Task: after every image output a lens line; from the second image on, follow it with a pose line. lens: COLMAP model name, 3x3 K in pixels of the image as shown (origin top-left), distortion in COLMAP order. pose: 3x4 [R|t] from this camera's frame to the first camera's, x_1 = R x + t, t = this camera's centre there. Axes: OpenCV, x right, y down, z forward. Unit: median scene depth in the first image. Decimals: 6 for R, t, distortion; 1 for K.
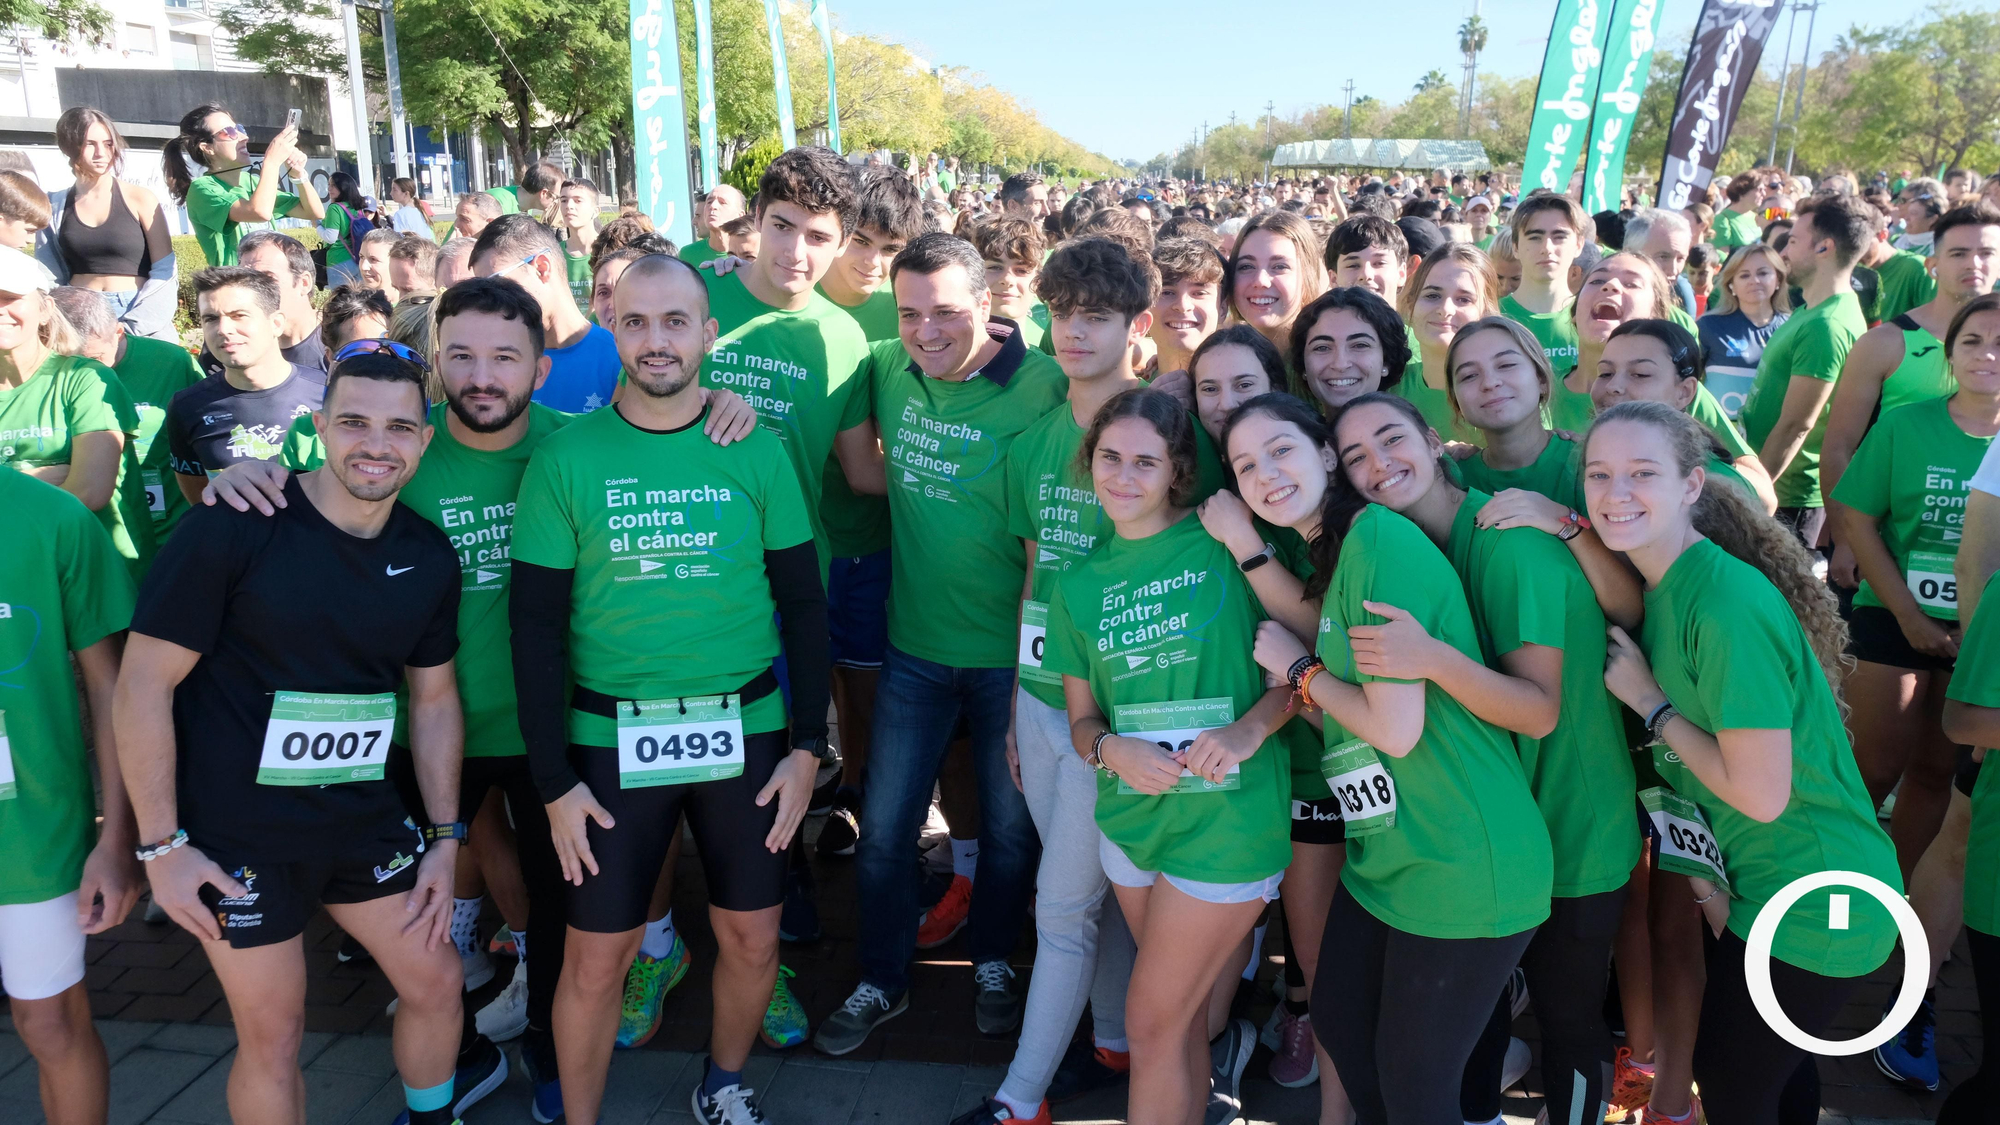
lens RADIAL K [[1431.2, 0, 997.9], [0, 1431.2, 527.6], [0, 0, 1]] dist [0.042884, -0.003409]
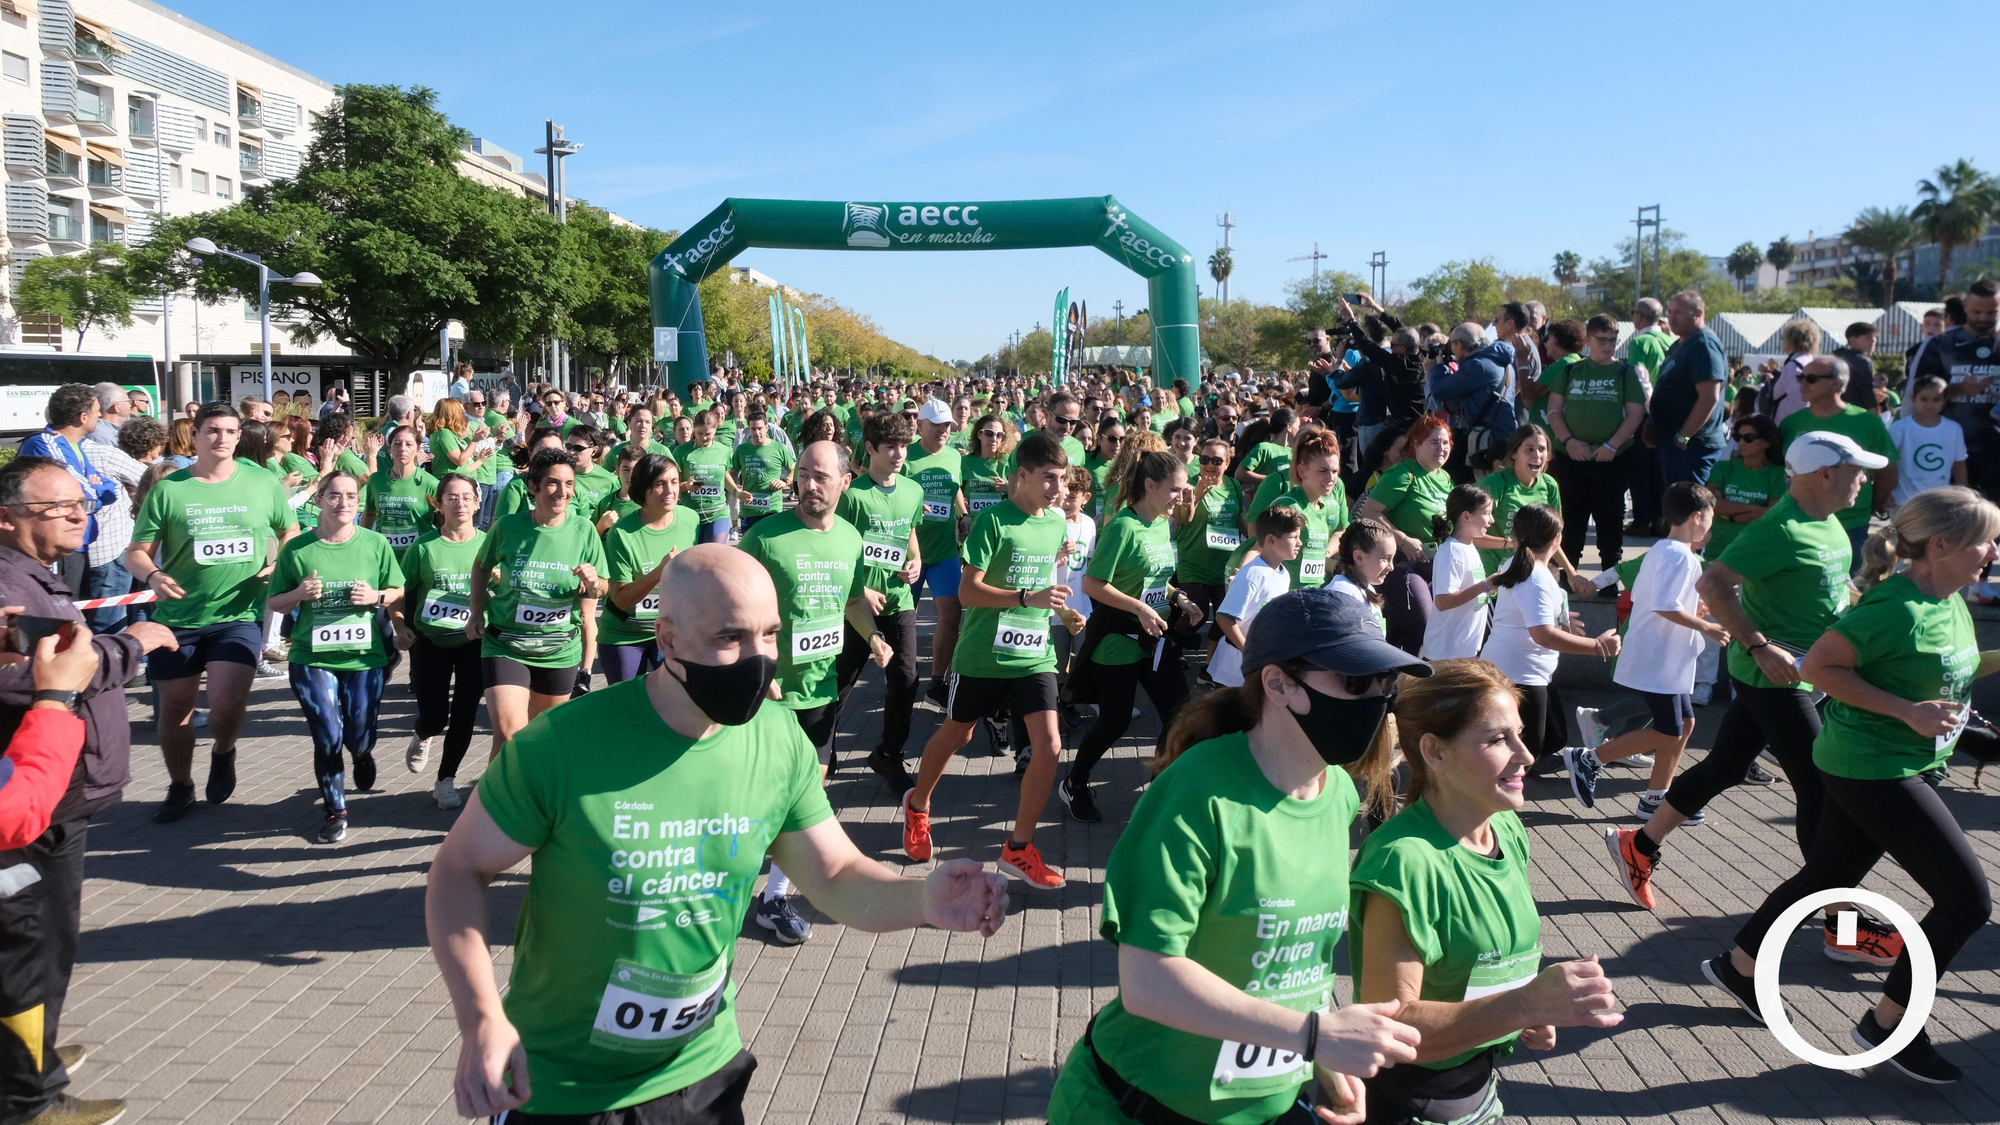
lens RADIAL K [[1530.4, 0, 1000.0], [0, 1530.4, 562.5], [0, 0, 1]] dist [0.052247, 0.002037]
pose [[0.993944, -0.027600, 0.106361, -0.015161], [0.040074, 0.992324, -0.116992, 0.092981], [-0.102315, 0.120546, 0.987421, -0.379014]]
